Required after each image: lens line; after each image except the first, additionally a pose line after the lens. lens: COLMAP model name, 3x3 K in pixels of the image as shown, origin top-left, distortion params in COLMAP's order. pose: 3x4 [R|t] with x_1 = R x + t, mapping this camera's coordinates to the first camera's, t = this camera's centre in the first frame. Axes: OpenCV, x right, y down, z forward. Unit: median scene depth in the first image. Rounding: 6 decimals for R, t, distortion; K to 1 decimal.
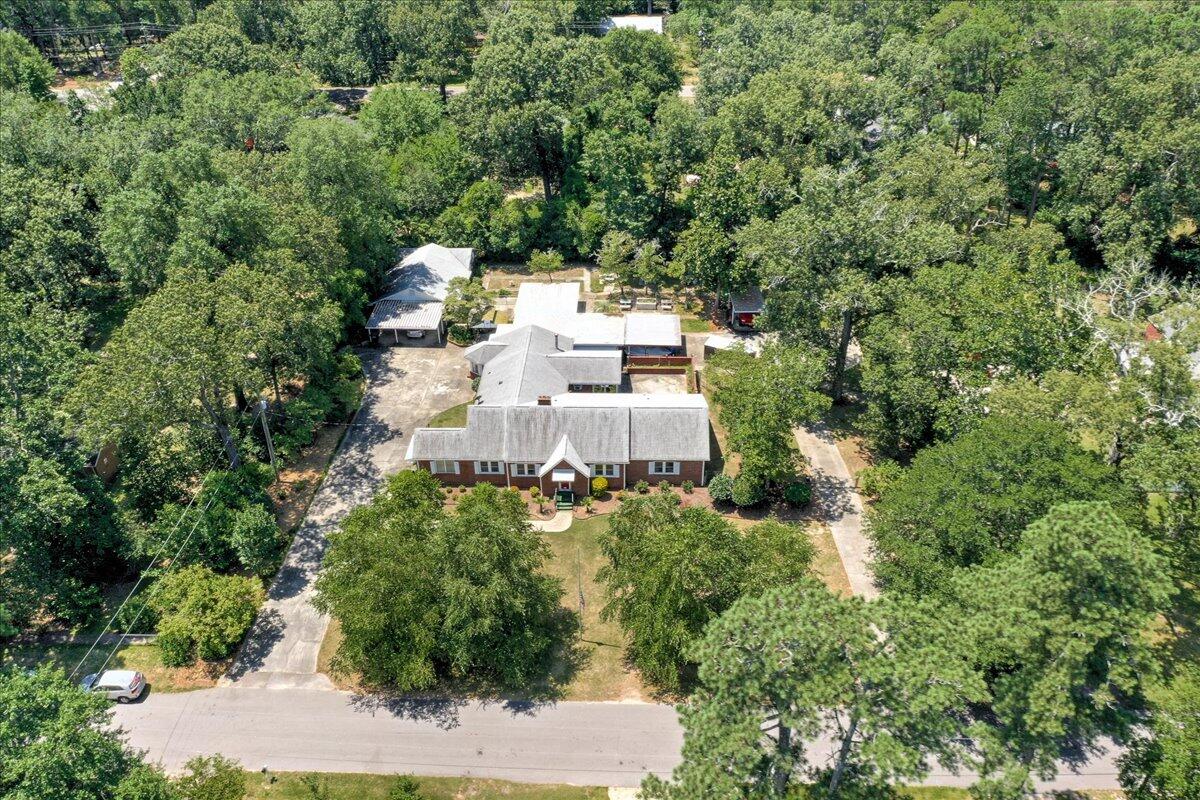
lens RADIAL K [[925.0, 0, 601.0], [0, 925.0, 400.4], [0, 0, 1]] dist [-0.005616, -0.005797]
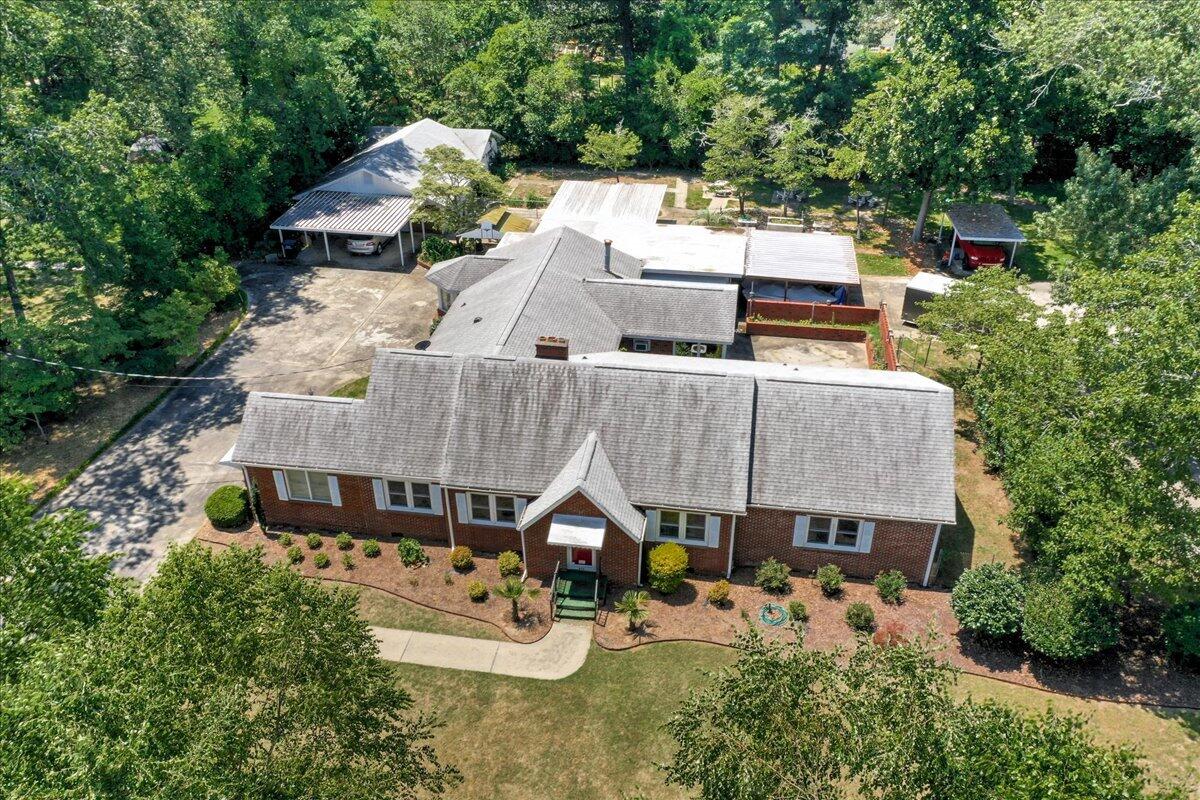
lens RADIAL K [[925.0, 0, 599.3], [0, 925.0, 397.1], [0, 0, 1]] dist [-0.005616, -0.005797]
pose [[0.991817, 0.070872, -0.106193, 0.005482], [-0.076007, 0.996086, -0.045112, 0.033884], [0.102580, 0.052814, 0.993322, 0.499868]]
